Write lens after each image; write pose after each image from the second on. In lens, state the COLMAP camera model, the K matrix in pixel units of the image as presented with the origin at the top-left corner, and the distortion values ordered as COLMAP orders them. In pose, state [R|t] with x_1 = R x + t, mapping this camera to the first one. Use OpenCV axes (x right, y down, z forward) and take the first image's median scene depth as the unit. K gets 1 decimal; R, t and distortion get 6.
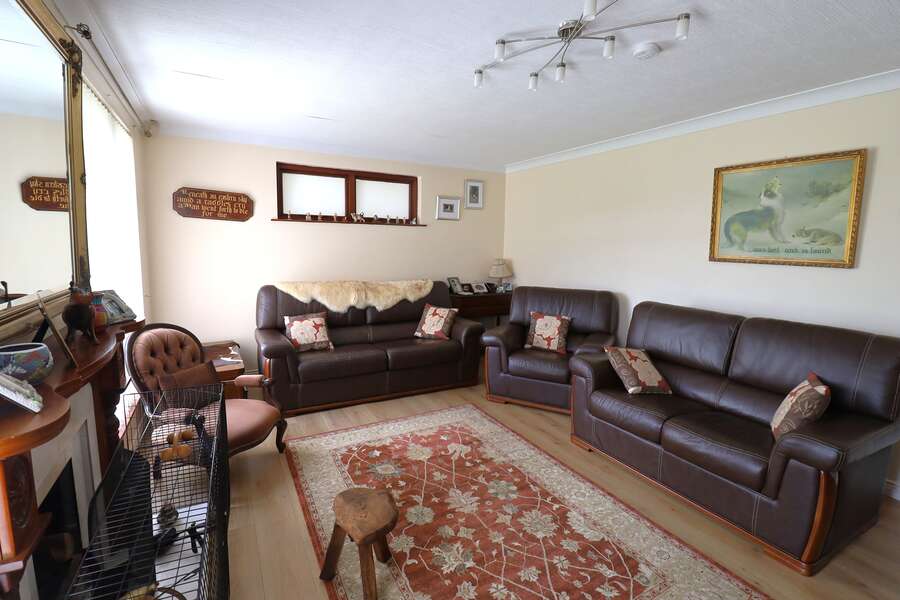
lens RADIAL K [[413.1, 0, 444.3], [0, 413.1, 290.3], [0, 0, 1]] dist [0.002315, -0.014601]
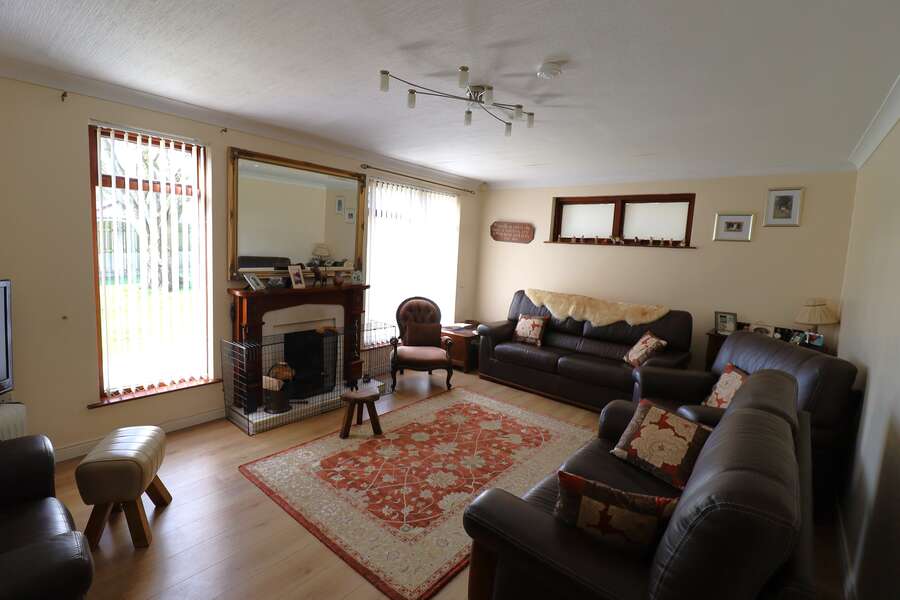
lens RADIAL K [[413.1, 0, 444.3], [0, 413.1, 290.3], [0, 0, 1]] dist [0.002315, -0.014601]
pose [[0.372787, 0.102855, -0.922199, 0.715284], [-0.152015, 0.987180, 0.048652, -0.037640], [0.915380, 0.122051, 0.383644, 0.239756]]
